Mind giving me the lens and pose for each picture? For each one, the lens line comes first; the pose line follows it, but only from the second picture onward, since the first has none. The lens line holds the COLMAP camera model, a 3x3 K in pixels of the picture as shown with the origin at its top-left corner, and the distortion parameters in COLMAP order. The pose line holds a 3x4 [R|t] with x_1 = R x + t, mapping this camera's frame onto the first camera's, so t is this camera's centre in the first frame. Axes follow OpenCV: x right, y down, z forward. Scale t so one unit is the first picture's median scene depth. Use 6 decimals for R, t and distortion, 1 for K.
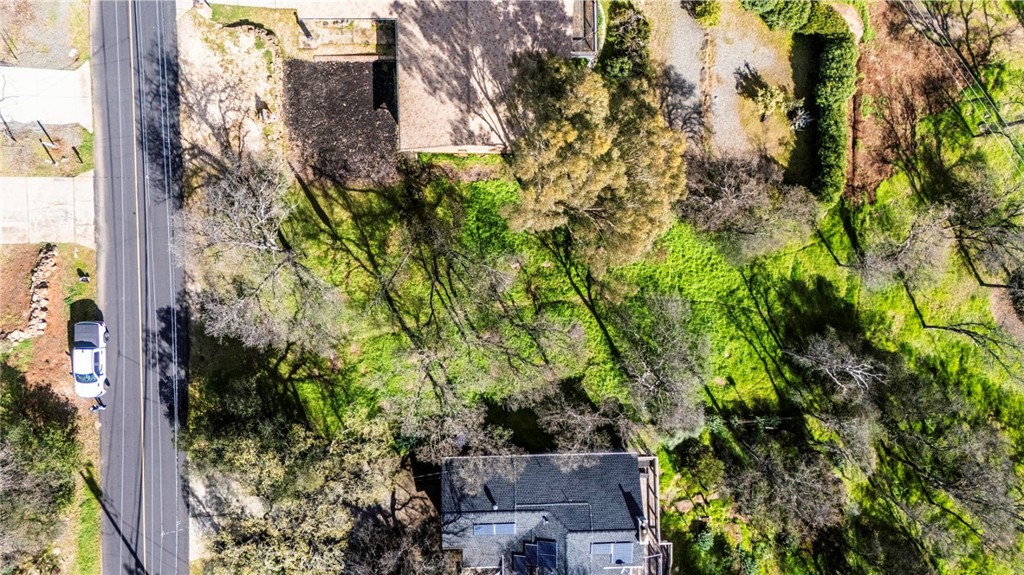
lens RADIAL K [[757.3, 0, 514.8], [0, 757.3, 272.7], [0, 0, 1]] dist [0.088282, -0.106569]
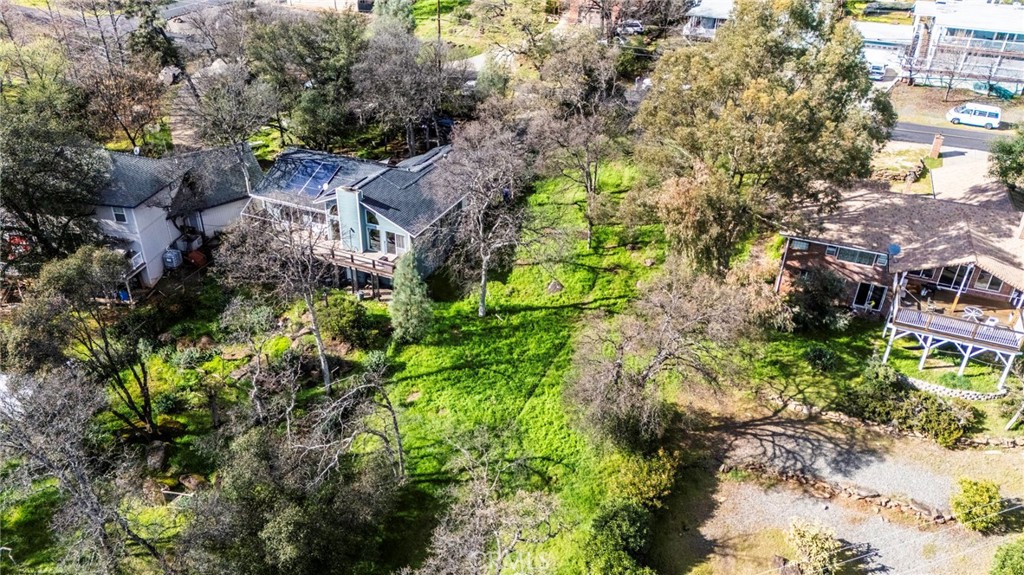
lens RADIAL K [[757.3, 0, 514.8], [0, 757.3, 272.7], [0, 0, 1]] dist [0.088282, -0.106569]
pose [[-0.402922, 0.408310, -0.819107, 0.796868], [-0.914487, -0.215762, 0.342286, -0.173638], [-0.036973, 0.886978, 0.460329, 0.568900]]
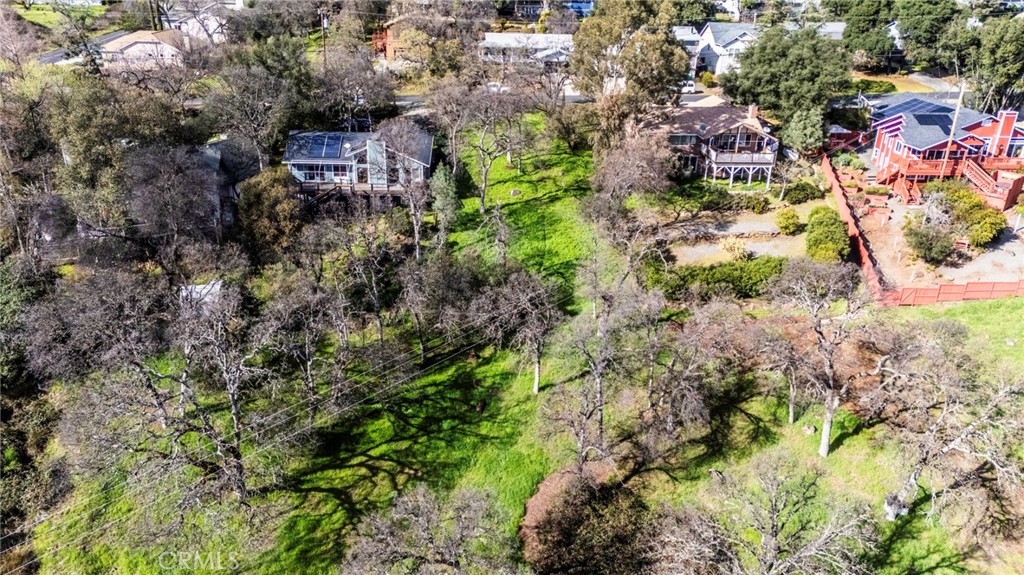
lens RADIAL K [[757.3, 0, 514.8], [0, 757.3, 272.7], [0, 0, 1]] dist [0.088282, -0.106569]
pose [[0.060039, 0.337093, -0.939555, 1.350586], [-0.997995, 0.001368, -0.063283, 0.159340], [-0.020047, 0.941470, 0.336499, 0.668935]]
